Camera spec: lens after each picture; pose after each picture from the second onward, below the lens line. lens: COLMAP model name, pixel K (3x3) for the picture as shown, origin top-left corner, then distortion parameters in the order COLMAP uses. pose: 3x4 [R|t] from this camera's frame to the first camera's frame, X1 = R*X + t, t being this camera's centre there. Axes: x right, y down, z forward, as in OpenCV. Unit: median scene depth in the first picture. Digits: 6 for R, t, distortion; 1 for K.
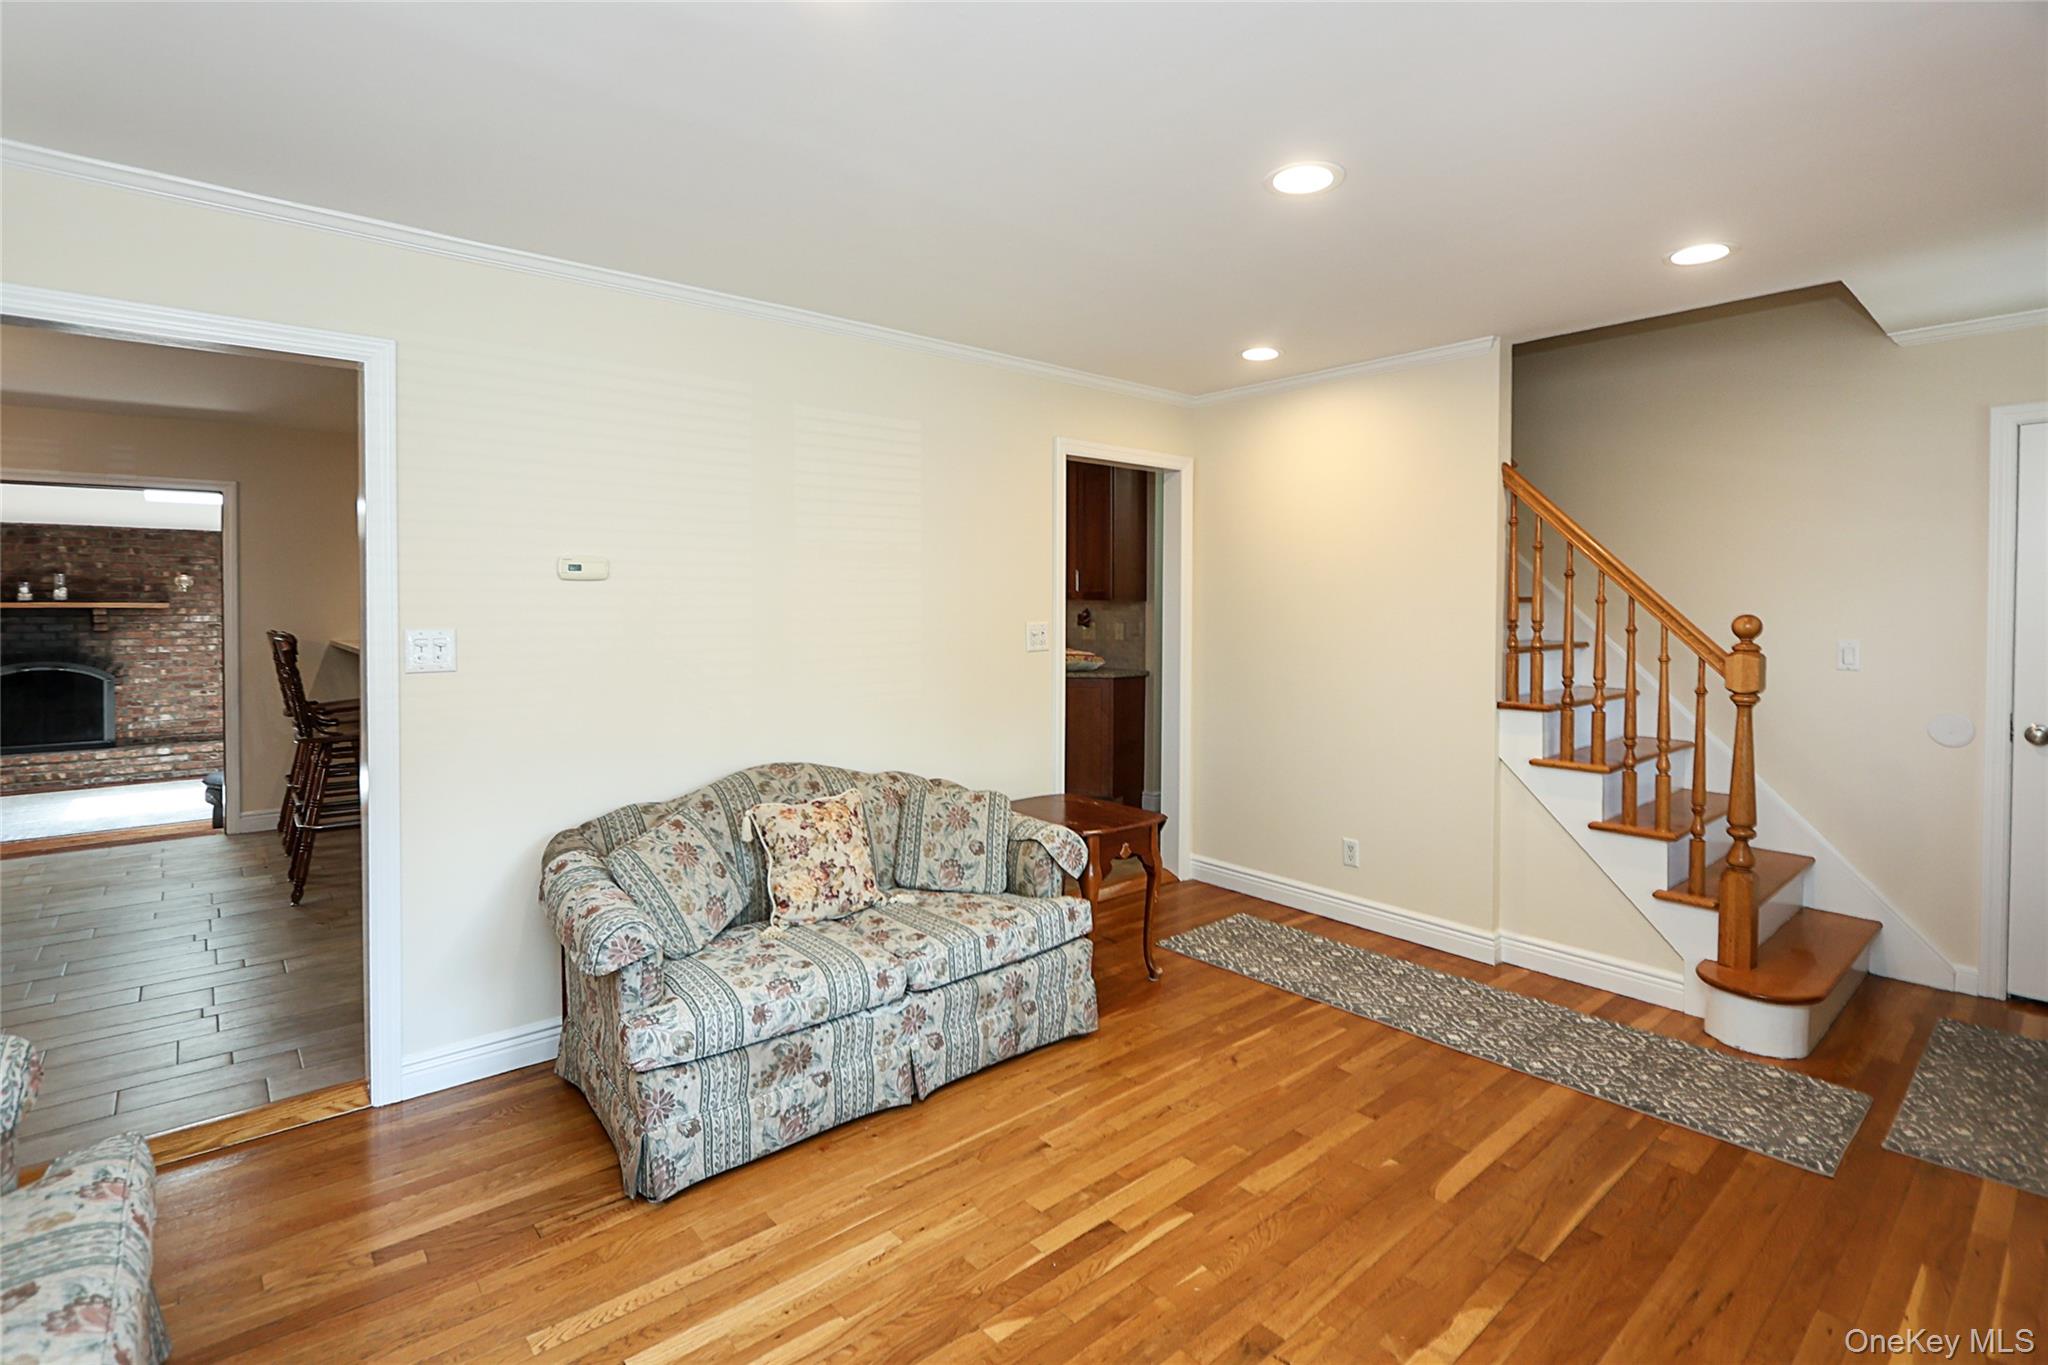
lens RADIAL K [[961.0, 0, 1002.1], [0, 961.0, 628.2], [0, 0, 1]] dist [-0.016793, 0.002089]
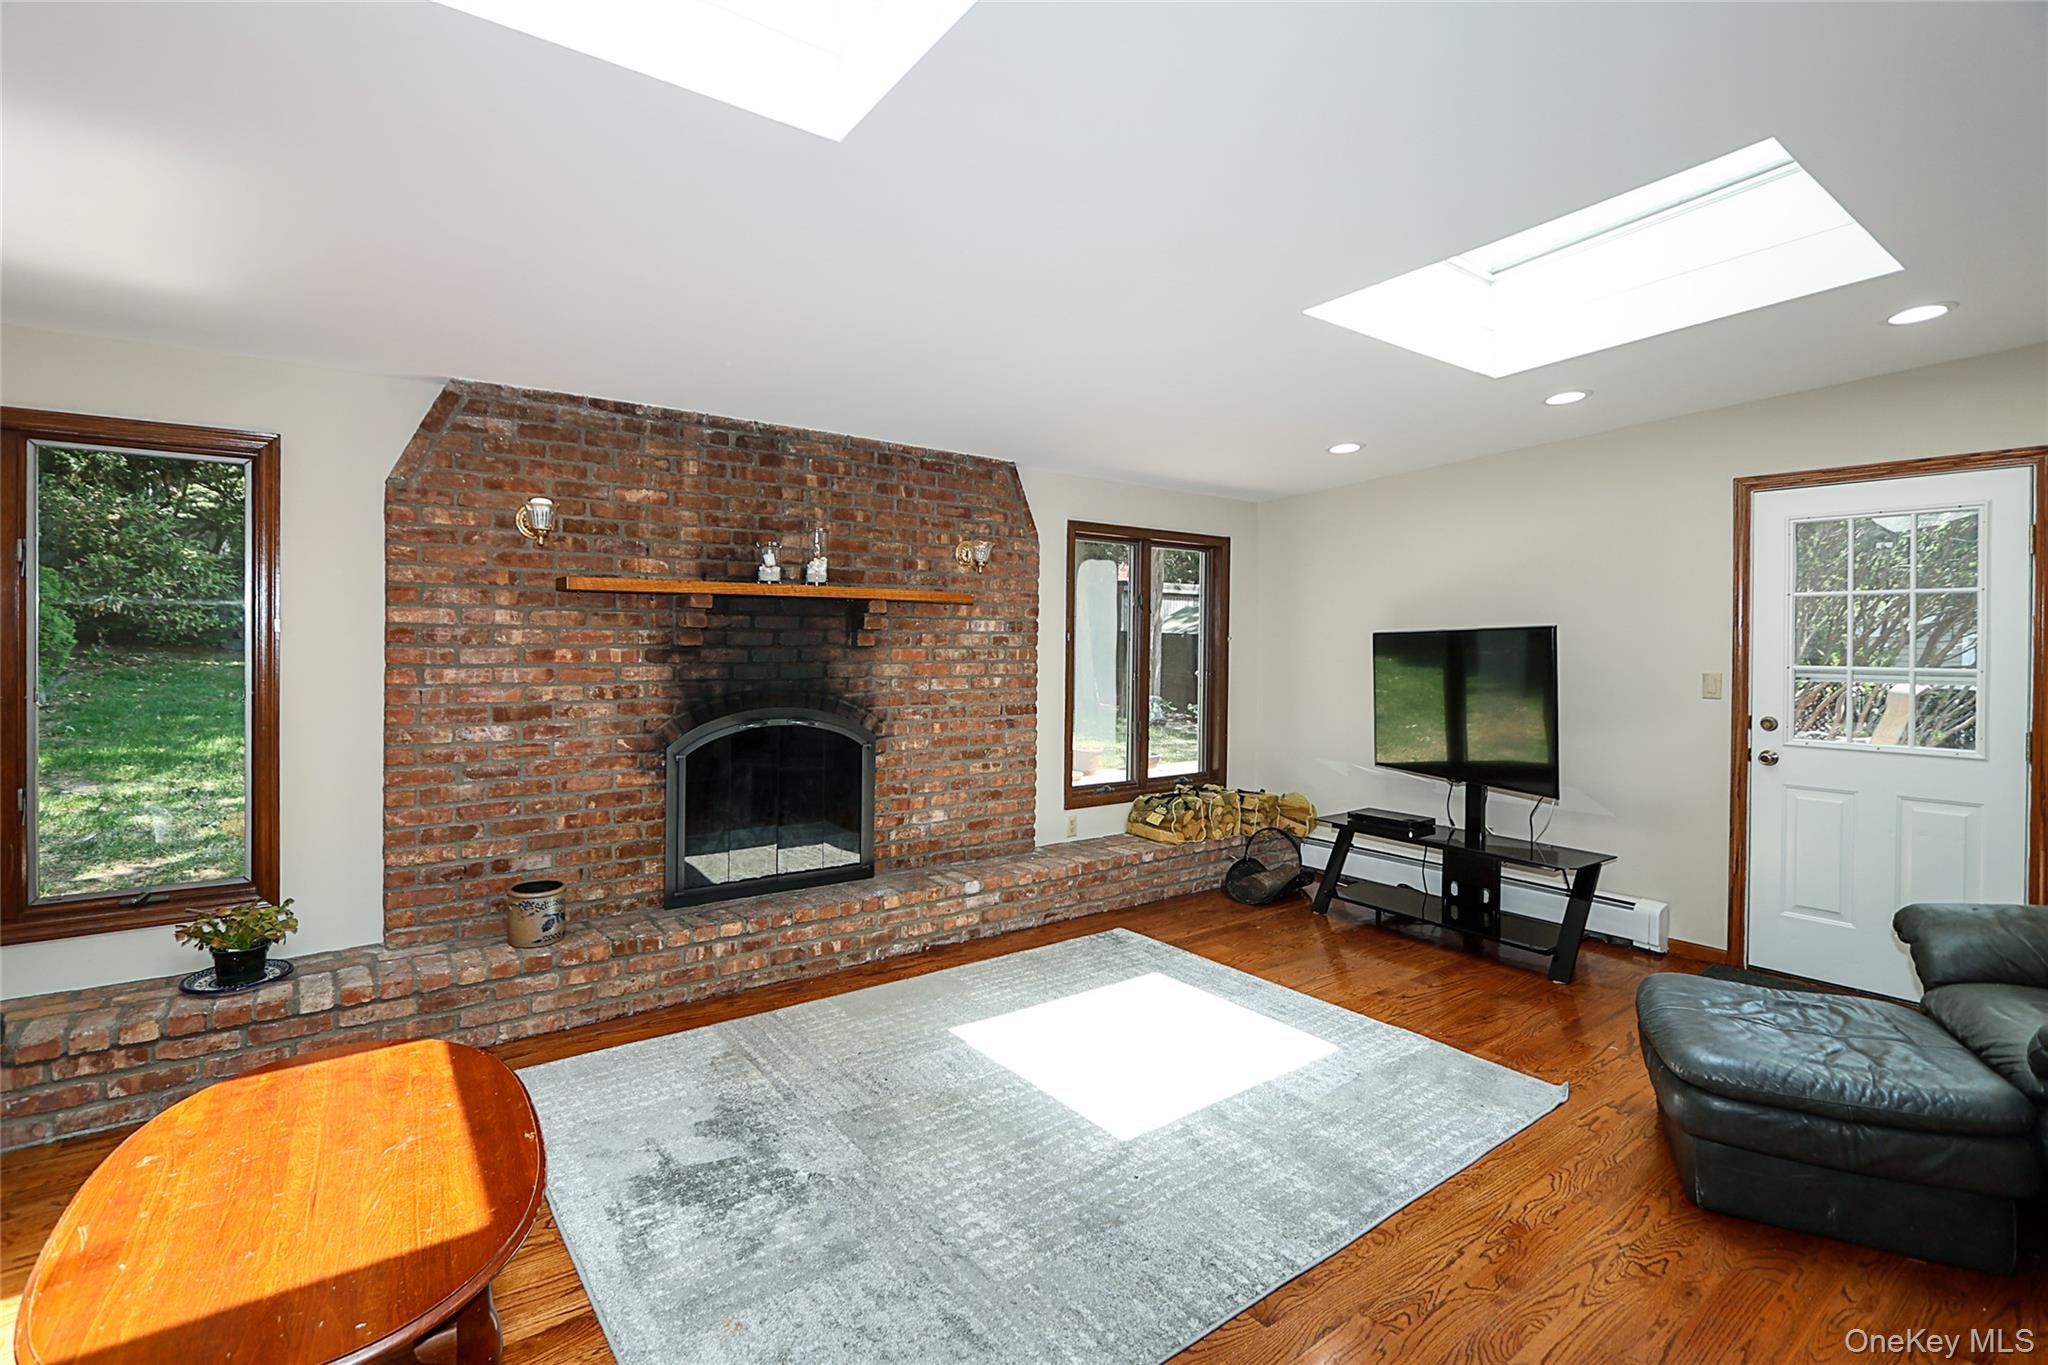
lens RADIAL K [[961.0, 0, 948.8], [0, 961.0, 651.4], [0, 0, 1]] dist [-0.016793, 0.002089]
pose [[0.995870, 0.011535, -0.090050, -0.842146], [-0.012518, 0.999868, -0.010362, 0.009909], [0.089919, 0.011447, 0.995883, 0.486451]]
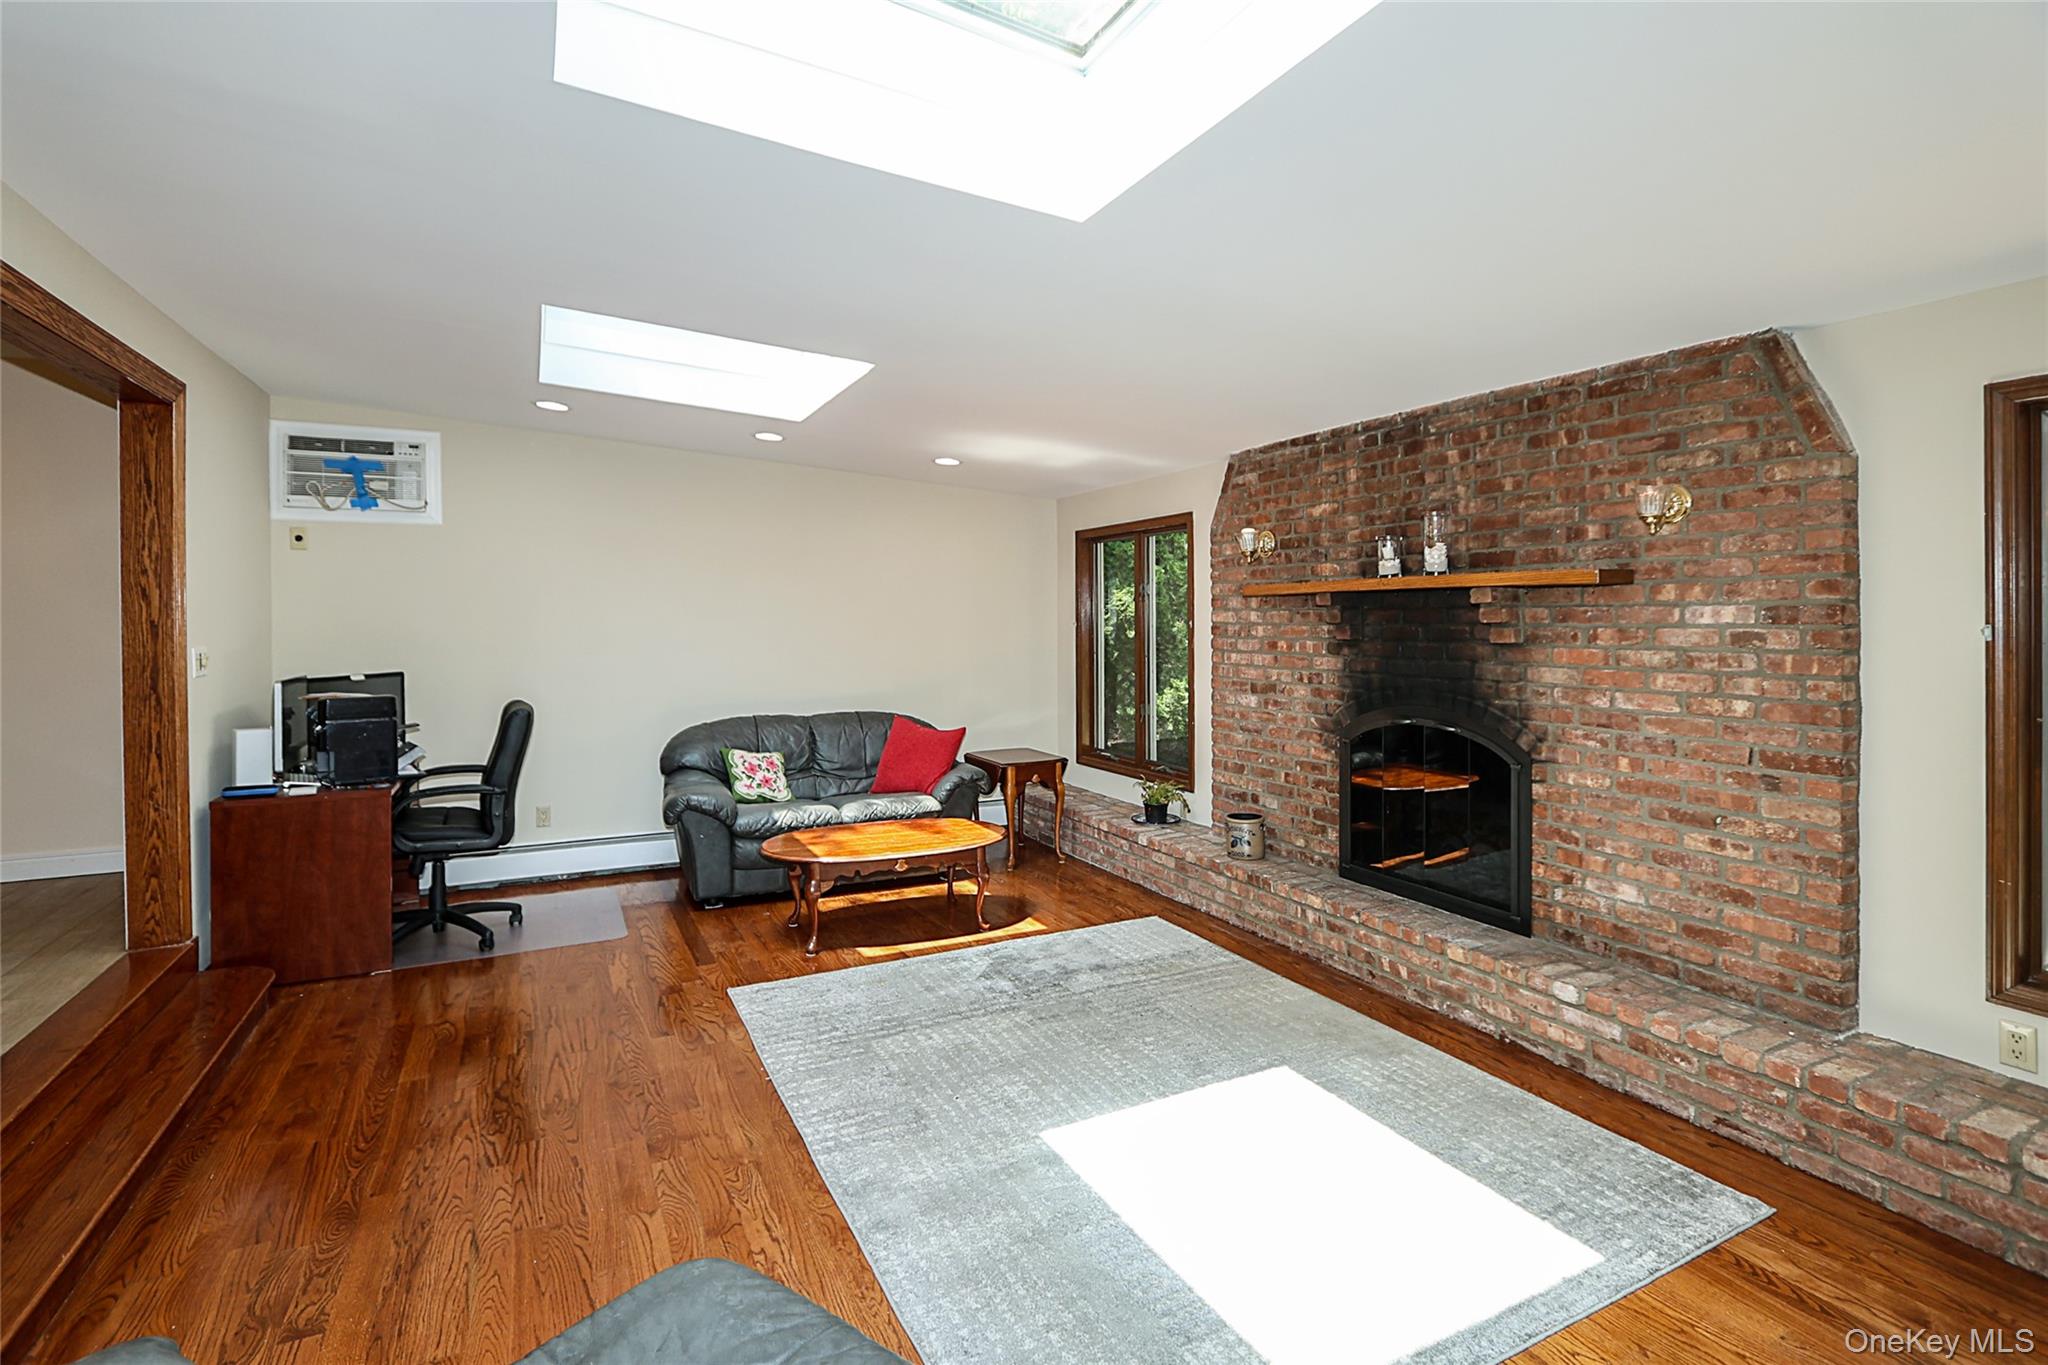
lens RADIAL K [[961.0, 0, 1017.3], [0, 961.0, 614.0], [0, 0, 1]] dist [-0.016793, 0.002089]
pose [[-0.236752, 0.002222, -0.971568, -0.488657], [-0.012354, 0.999910, 0.005297, -0.009531], [0.971492, 0.013257, -0.236703, 0.875368]]
